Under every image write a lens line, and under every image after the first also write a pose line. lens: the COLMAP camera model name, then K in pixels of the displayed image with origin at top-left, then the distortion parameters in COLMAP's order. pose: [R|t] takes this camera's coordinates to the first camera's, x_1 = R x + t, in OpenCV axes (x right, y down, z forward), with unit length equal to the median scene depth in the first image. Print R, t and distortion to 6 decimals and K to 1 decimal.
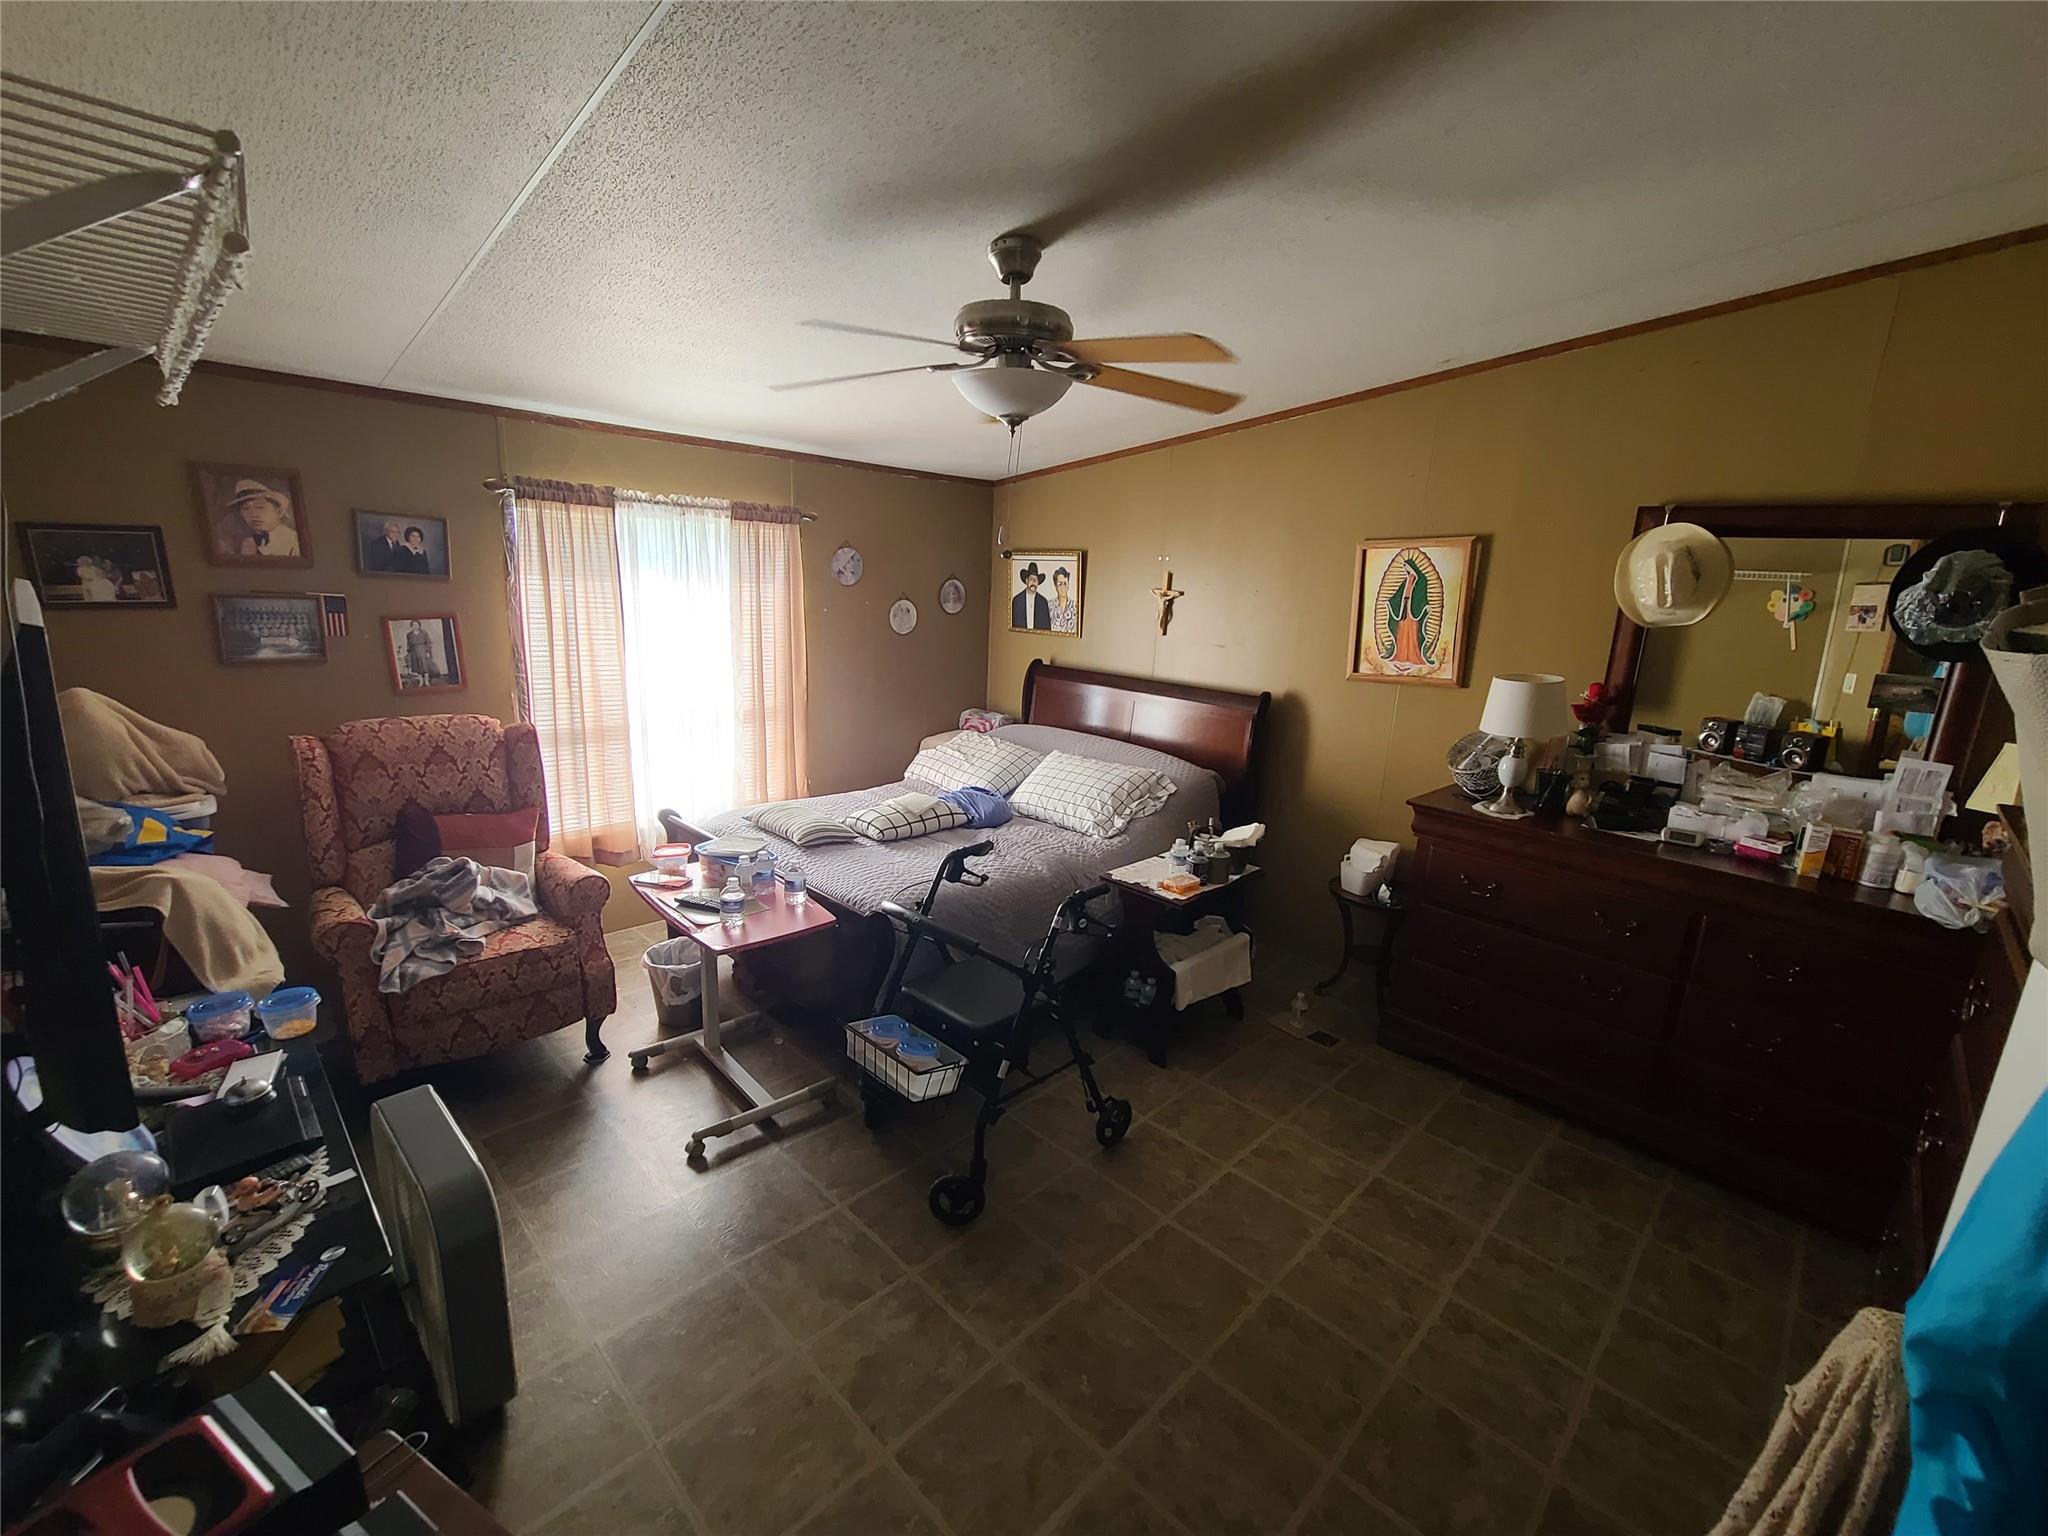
lens RADIAL K [[862.0, 0, 1024.0], [0, 862.0, 768.0], [0, 0, 1]] dist [0.001692, 0.000151]
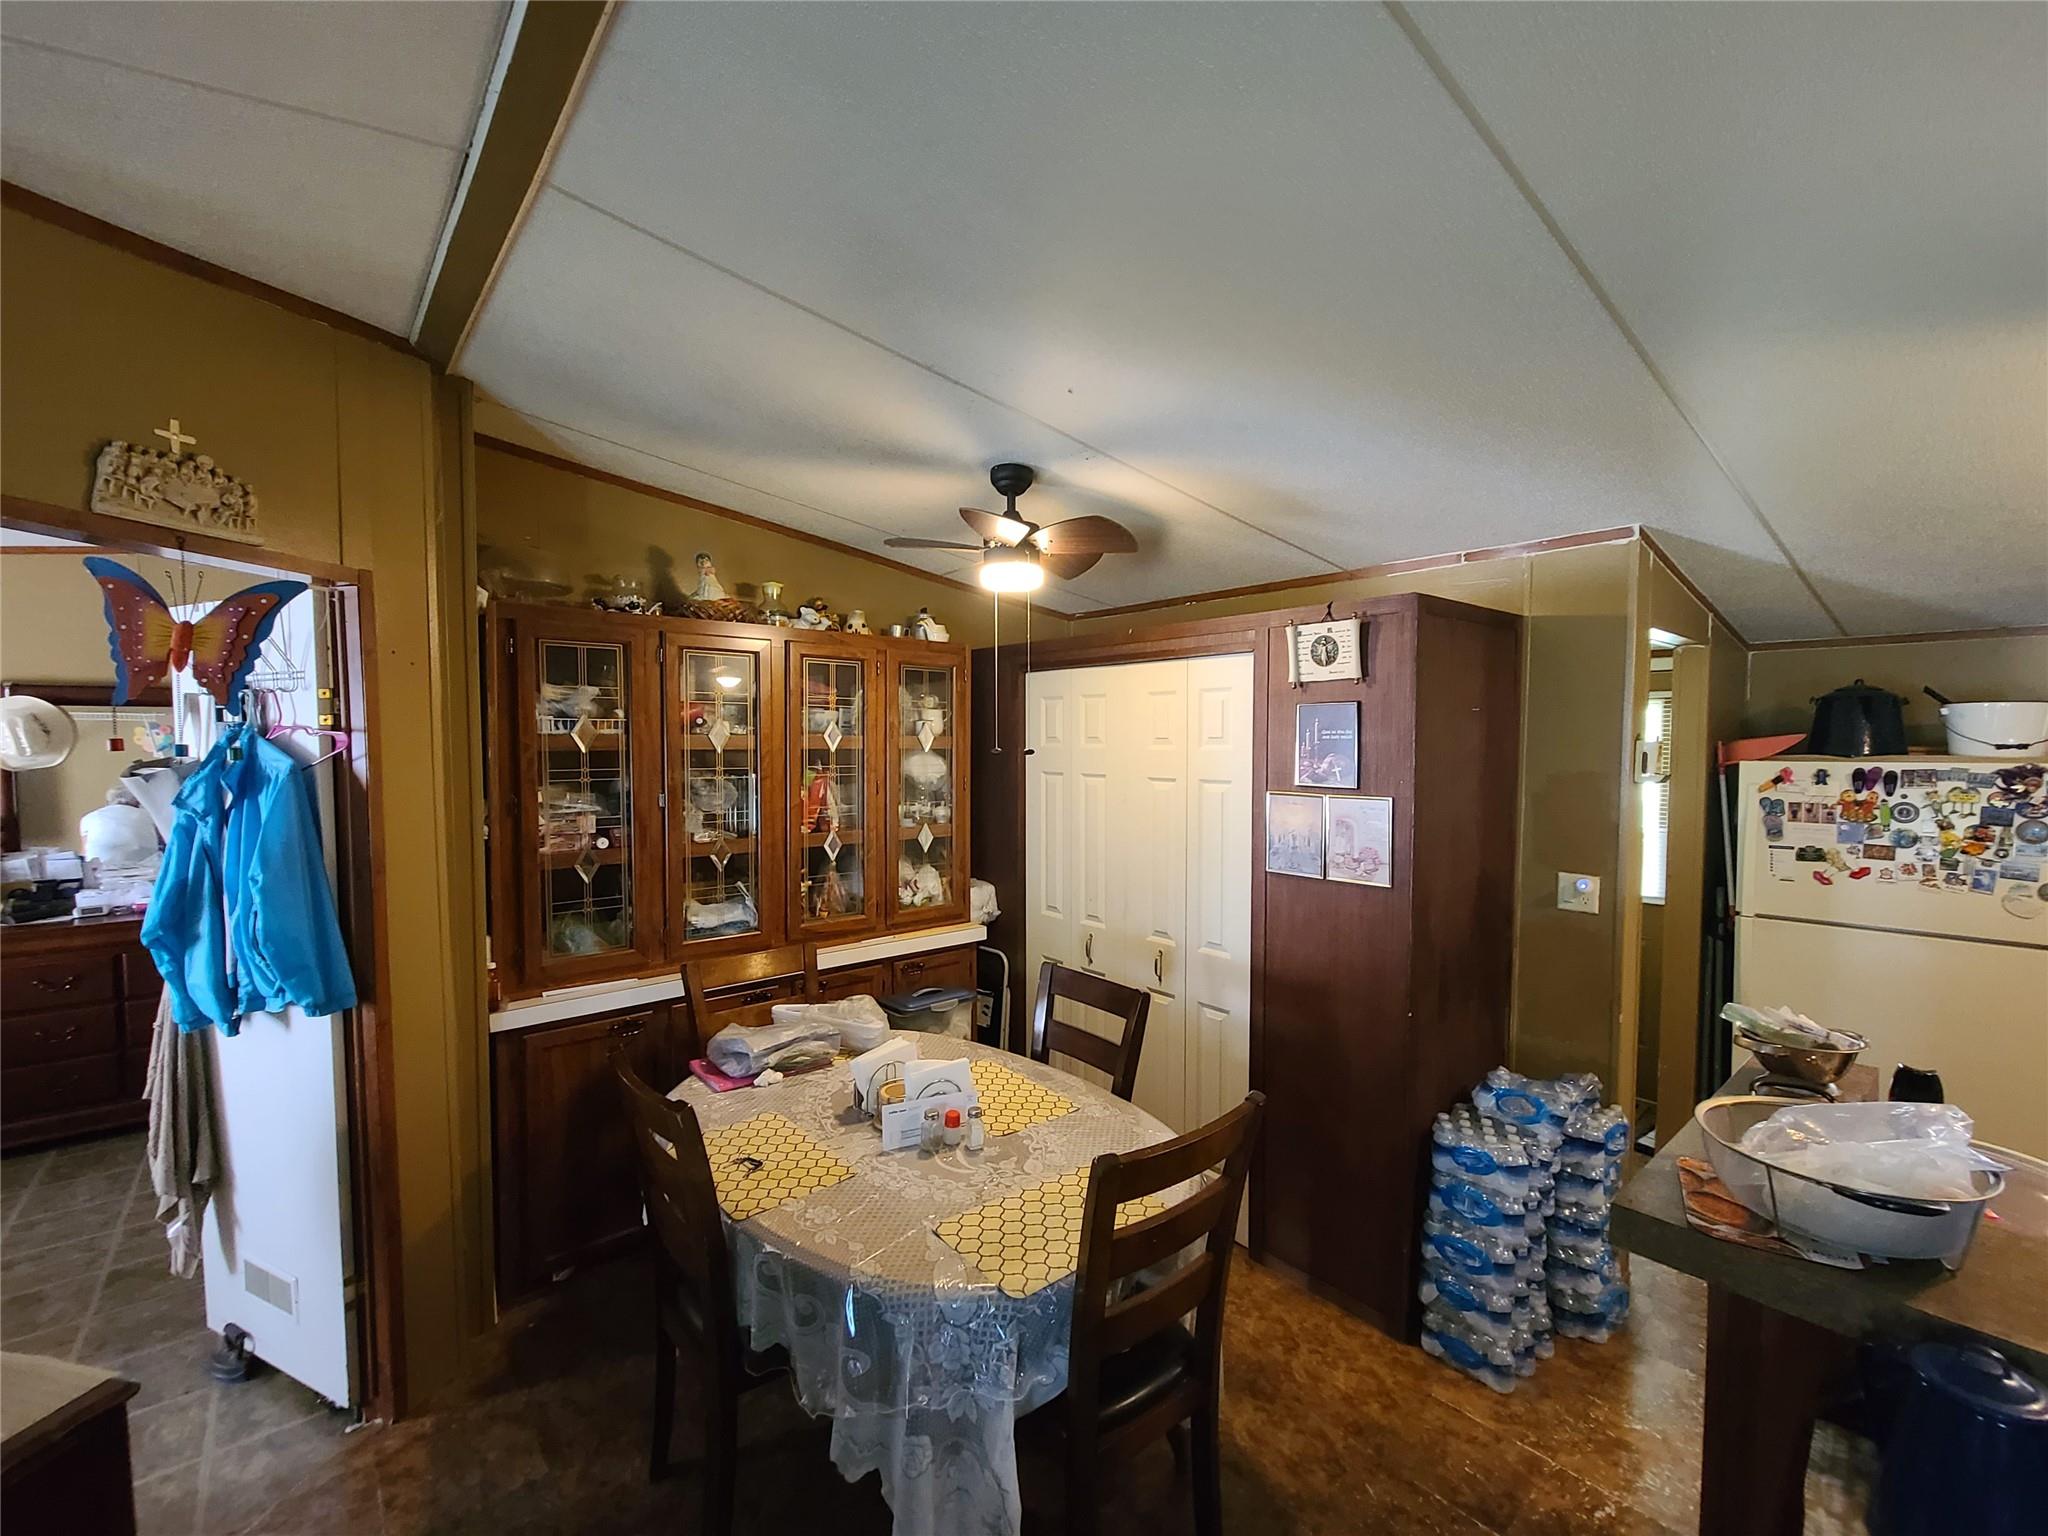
lens RADIAL K [[862.0, 0, 1024.0], [0, 862.0, 768.0], [0, 0, 1]] dist [0.001692, 0.000151]
pose [[0.084254, -0.094660, 0.991938, -0.378196], [0.228735, 0.970732, 0.073208, 0.073593], [-0.969836, 0.220723, 0.103440, -0.524268]]
